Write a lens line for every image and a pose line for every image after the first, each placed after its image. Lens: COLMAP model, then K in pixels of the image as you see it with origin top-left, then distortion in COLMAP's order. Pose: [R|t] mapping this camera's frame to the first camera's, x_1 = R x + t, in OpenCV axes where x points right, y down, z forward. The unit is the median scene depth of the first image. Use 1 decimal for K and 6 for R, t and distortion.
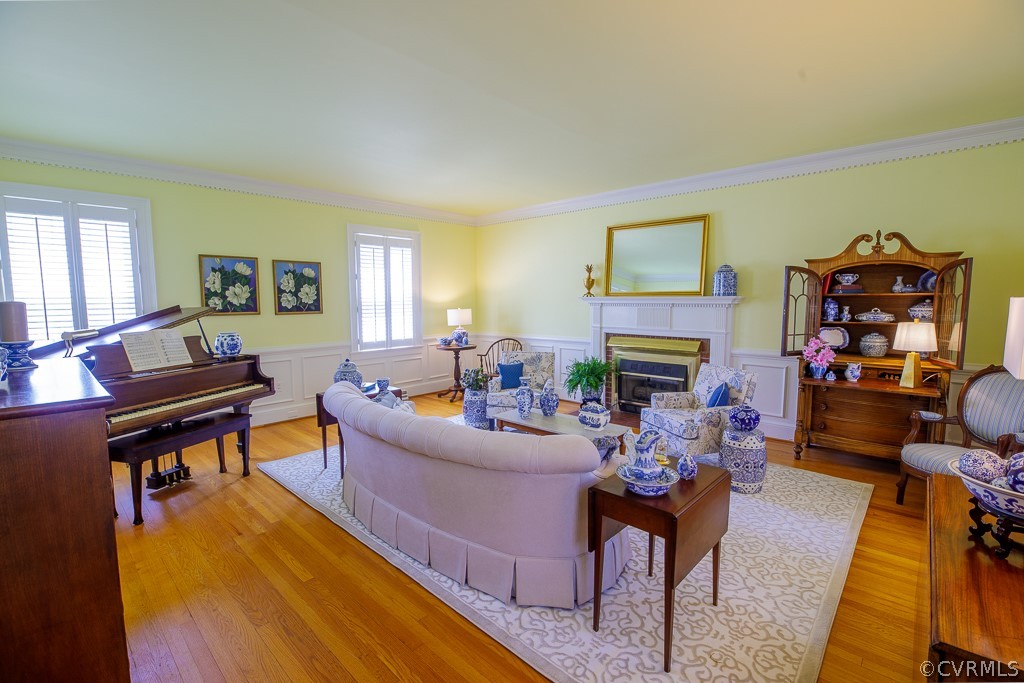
lens RADIAL K [[448.2, 0, 511.9], [0, 448.2, 342.6], [0, 0, 1]] dist [-0.011604, -0.000907]
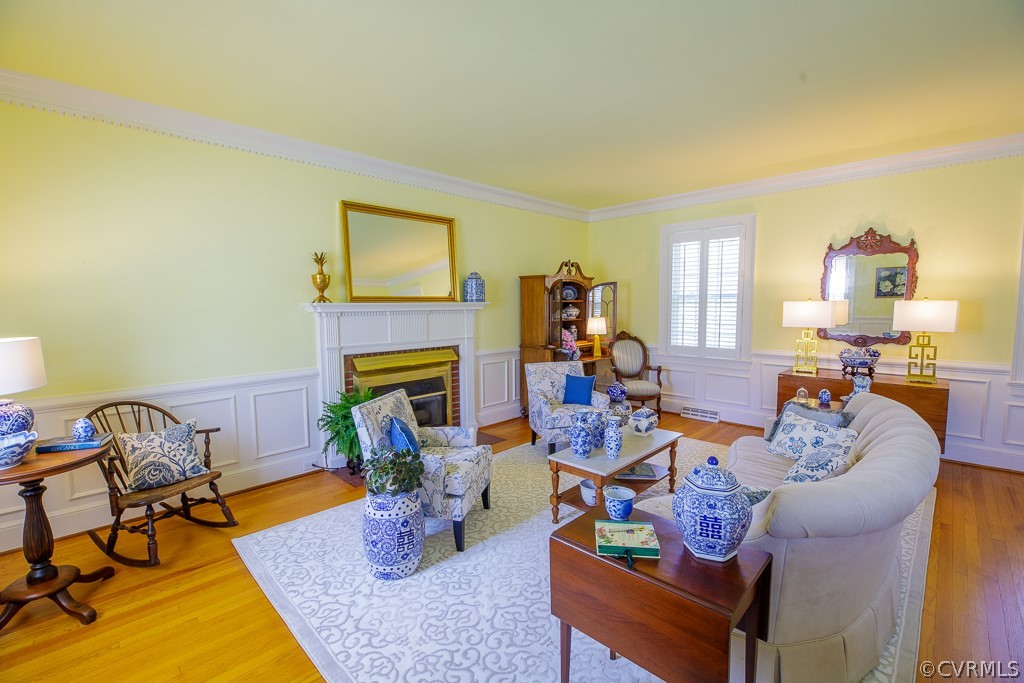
lens RADIAL K [[448.2, 0, 512.4], [0, 448.2, 341.1], [0, 0, 1]] dist [-0.011604, -0.000907]
pose [[0.029886, -0.085419, 0.995897, -0.480017], [0.099783, 0.991620, 0.082058, -0.075833], [-0.994560, 0.096921, 0.038159, 0.734222]]
